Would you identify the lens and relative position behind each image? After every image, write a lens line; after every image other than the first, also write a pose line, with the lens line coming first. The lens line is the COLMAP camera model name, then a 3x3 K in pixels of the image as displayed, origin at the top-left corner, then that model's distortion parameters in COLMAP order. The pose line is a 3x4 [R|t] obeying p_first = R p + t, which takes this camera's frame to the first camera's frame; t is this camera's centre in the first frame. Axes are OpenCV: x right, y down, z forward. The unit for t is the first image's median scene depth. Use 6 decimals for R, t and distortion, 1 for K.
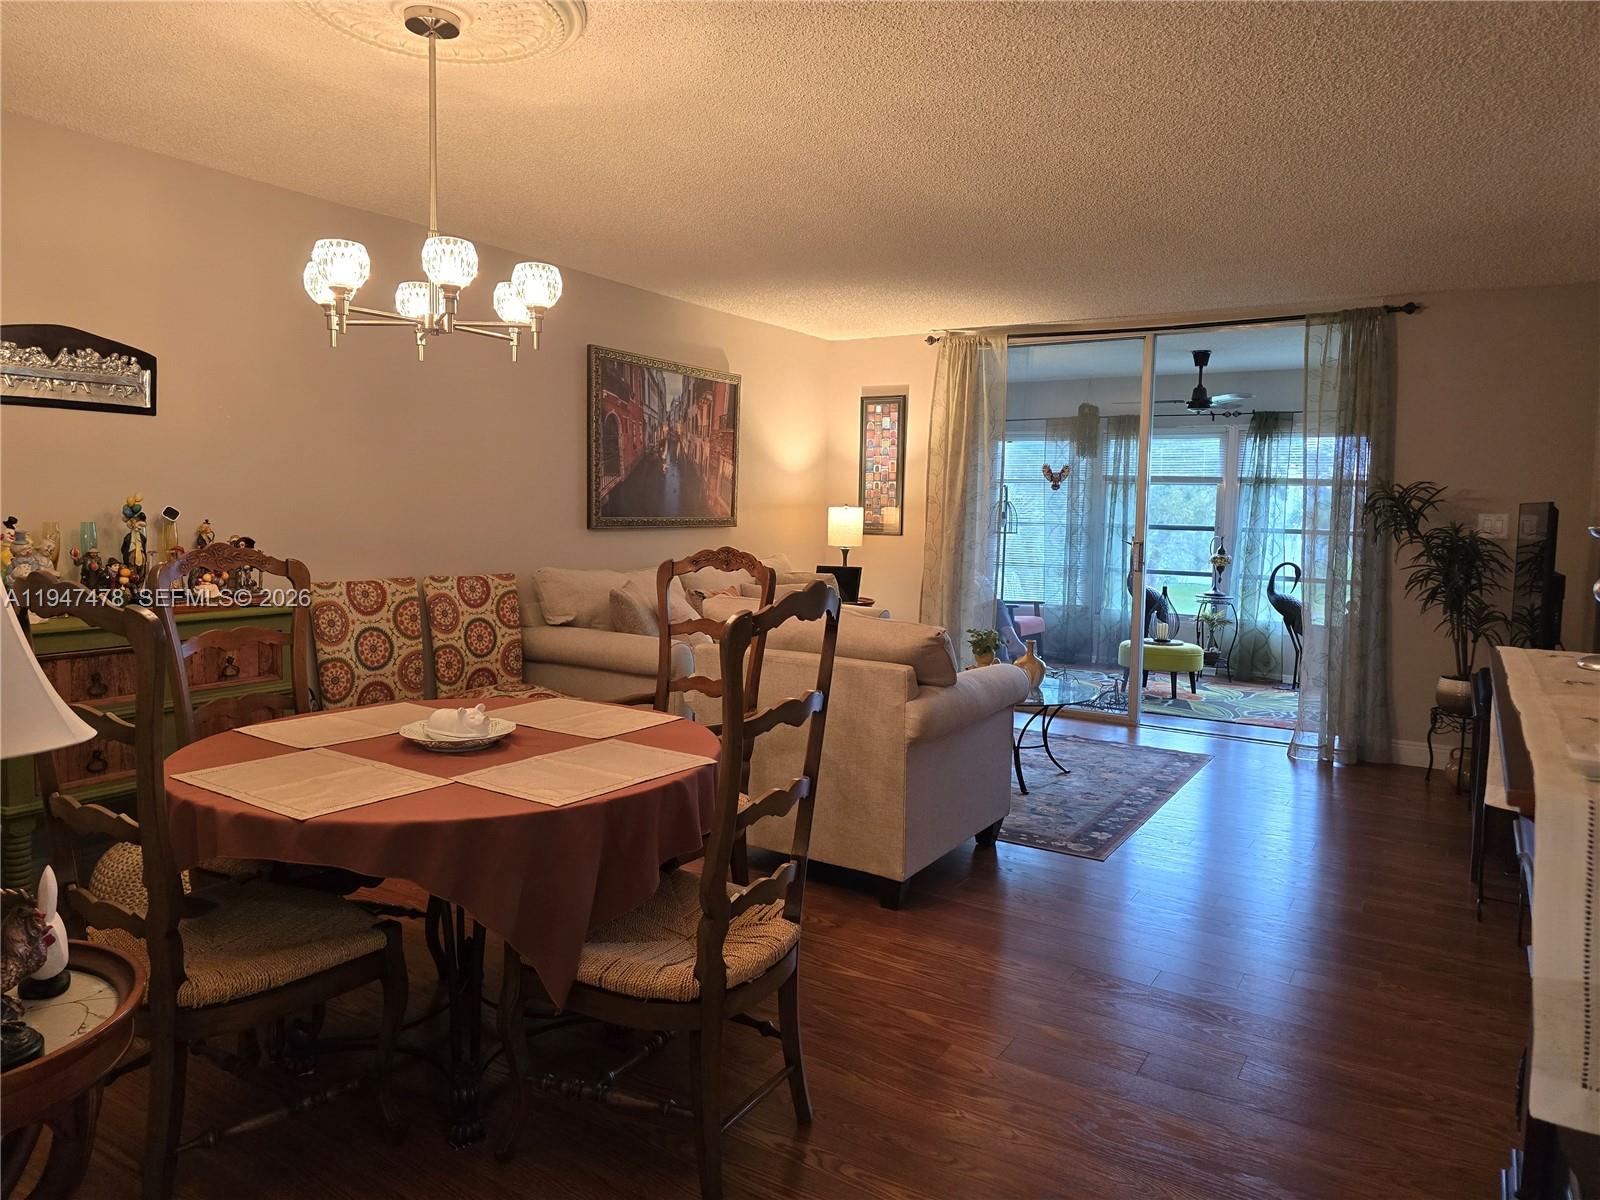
lens RADIAL K [[1078.0, 0, 789.2], [0, 1078.0, 593.6], [0, 0, 1]] dist [0.065805, -0.049922]
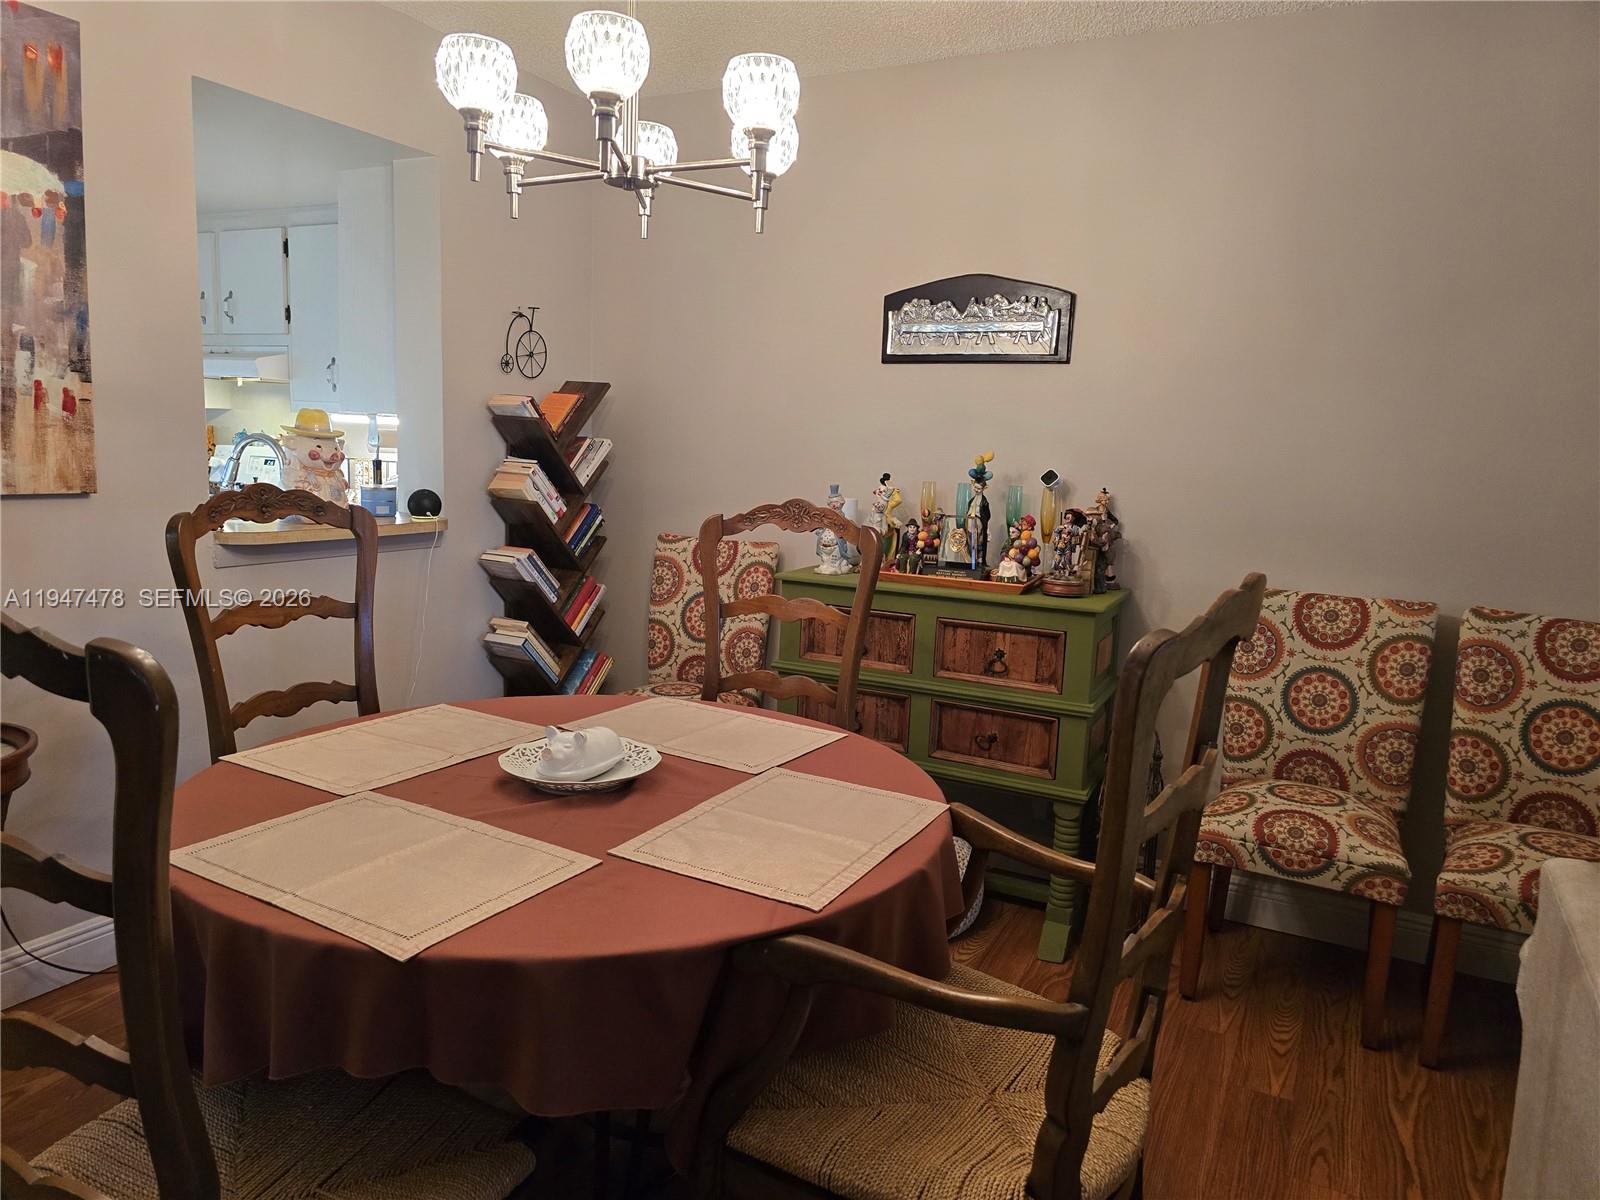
lens RADIAL K [[1078.0, 0, 789.2], [0, 1078.0, 593.6], [0, 0, 1]] dist [0.065805, -0.049922]
pose [[0.085930, 0.122737, -0.988712, 0.221777], [-0.125640, 0.985795, 0.111455, -0.044123], [0.988347, 0.114645, 0.100130, 0.606922]]
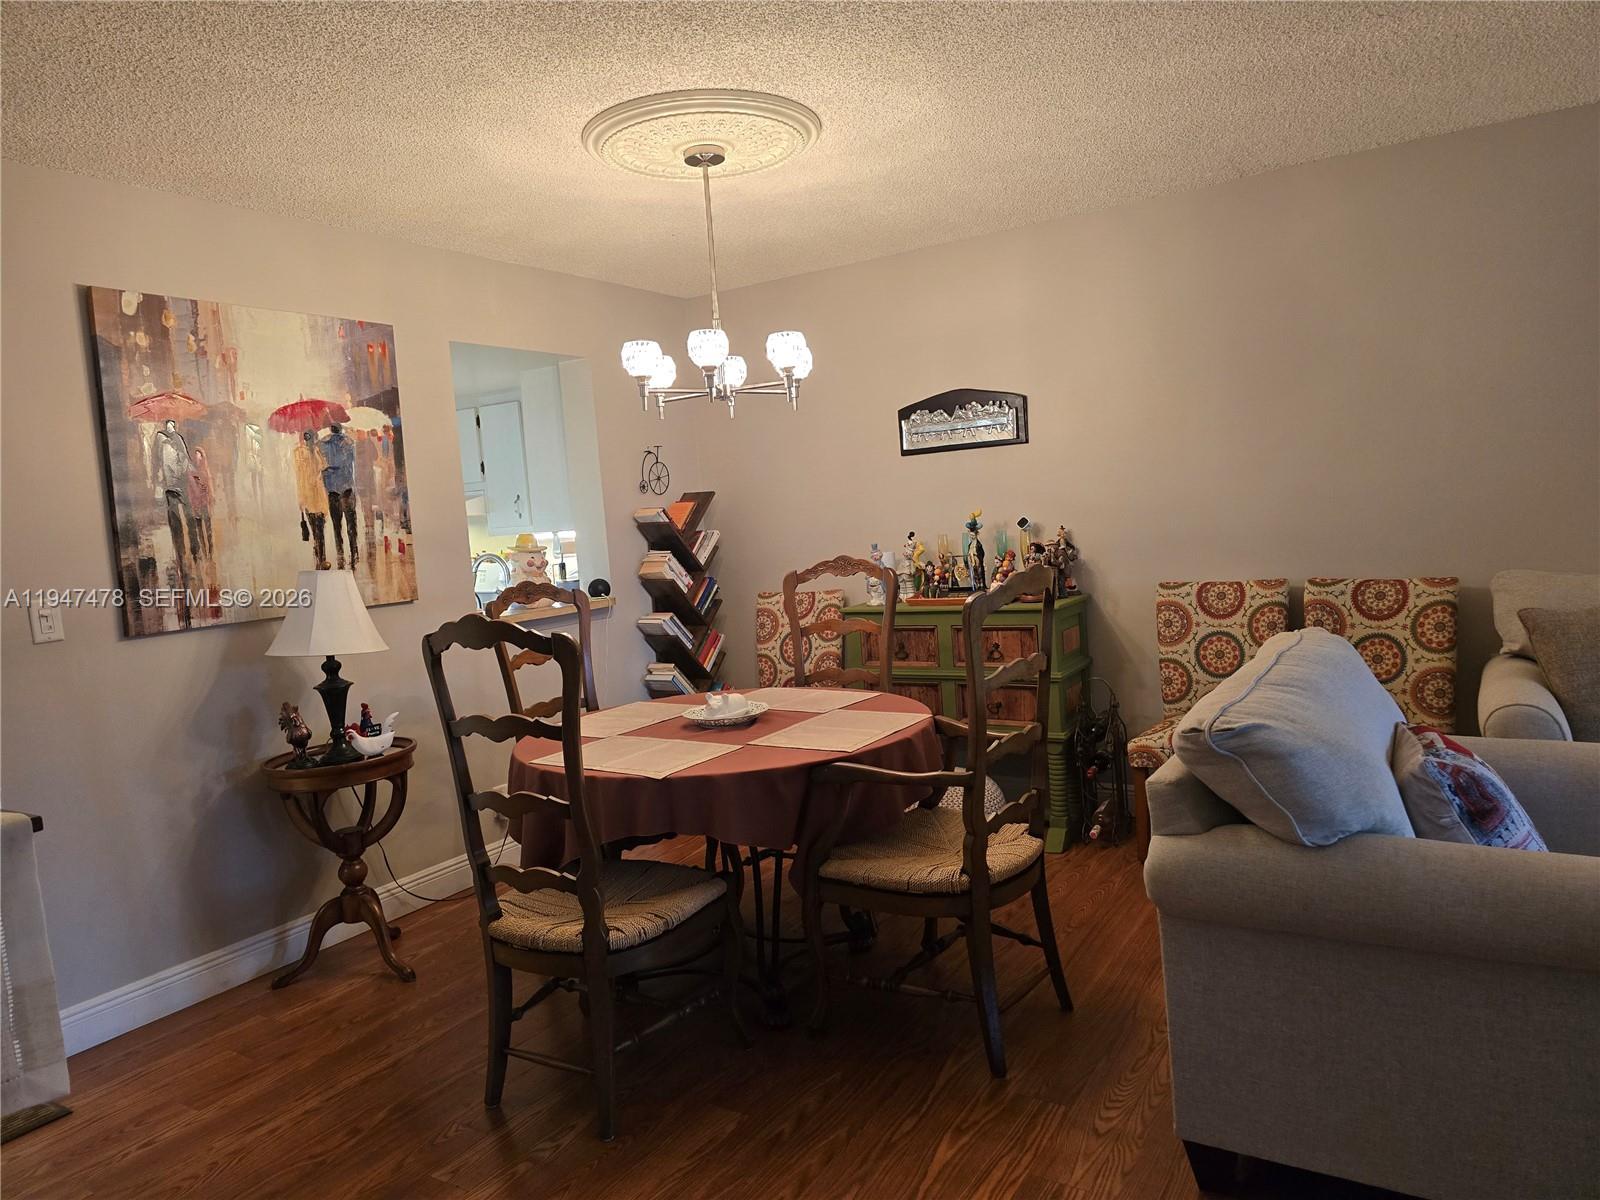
lens RADIAL K [[1078.0, 0, 789.2], [0, 1078.0, 593.6], [0, 0, 1]] dist [0.065805, -0.049922]
pose [[-0.001544, 0.053666, -0.998558, 0.544337], [-0.013882, 0.998462, 0.053682, -0.046317], [0.999902, 0.013945, -0.000796, 0.619561]]
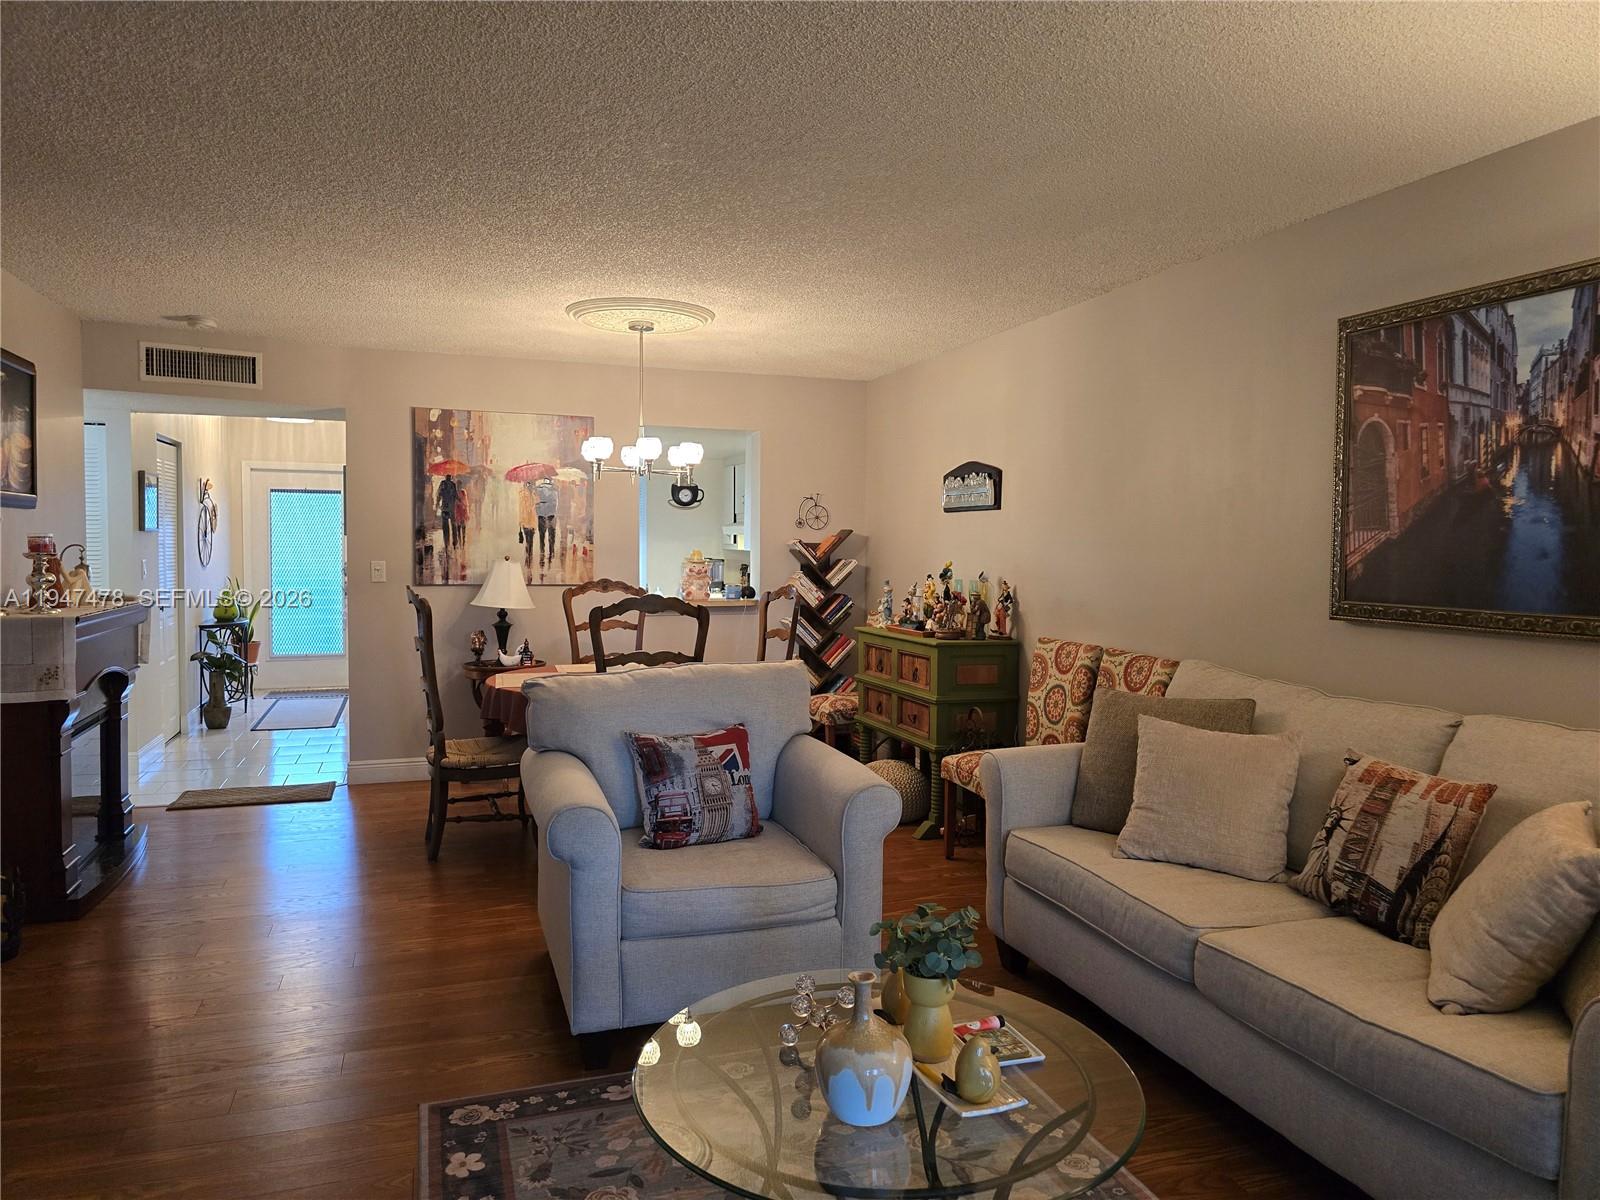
lens RADIAL K [[1078.0, 0, 789.2], [0, 1078.0, 593.6], [0, 0, 1]] dist [0.065805, -0.049922]
pose [[-0.632164, 0.005063, -0.774818, 0.608435], [-0.091572, 0.992482, 0.081198, -0.119772], [0.769404, 0.122282, -0.626948, 1.435531]]
